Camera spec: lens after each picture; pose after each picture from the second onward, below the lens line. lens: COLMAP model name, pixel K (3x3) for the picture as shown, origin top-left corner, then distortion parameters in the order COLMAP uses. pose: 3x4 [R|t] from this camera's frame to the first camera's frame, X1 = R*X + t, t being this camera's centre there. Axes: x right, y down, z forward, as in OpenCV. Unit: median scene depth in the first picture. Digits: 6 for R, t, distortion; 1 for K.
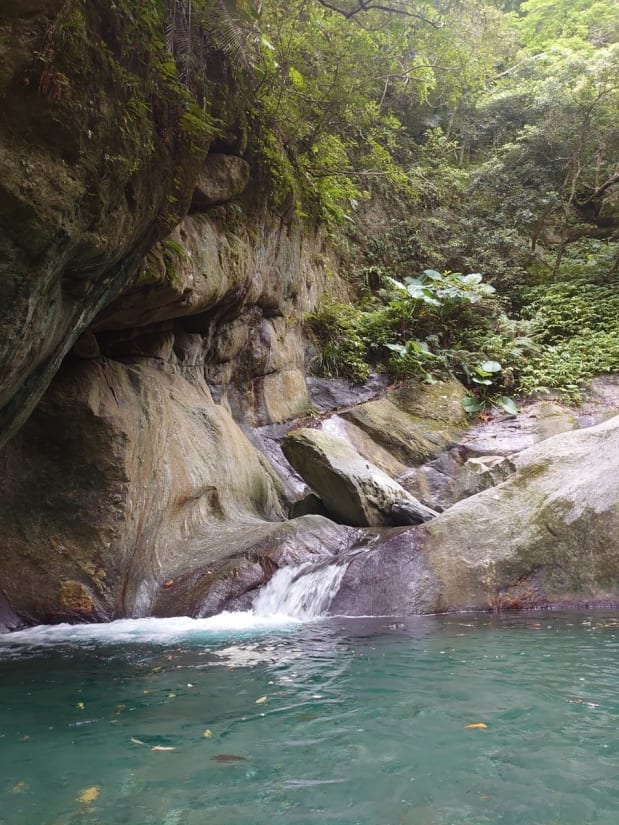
lens RADIAL K [[652.5, 0, 309.3], [0, 652.5, 410.2], [0, 0, 1]] dist [0.104876, -0.327626]
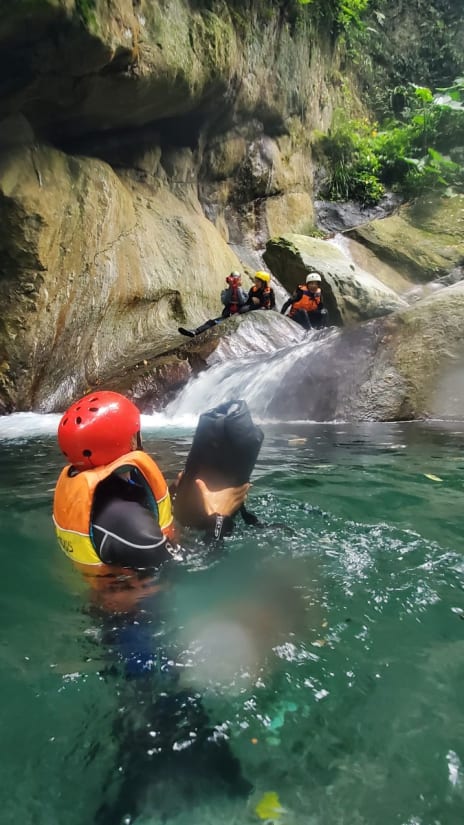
lens RADIAL K [[451.0, 0, 232.0], [0, 451.0, 412.5], [0, 0, 1]] dist [0.001025, -0.002448]
pose [[0.959431, 0.028055, -0.280545, 0.102355], [0.047545, 0.964688, 0.259067, 0.102525], [0.277907, -0.261896, 0.924218, 0.310702]]
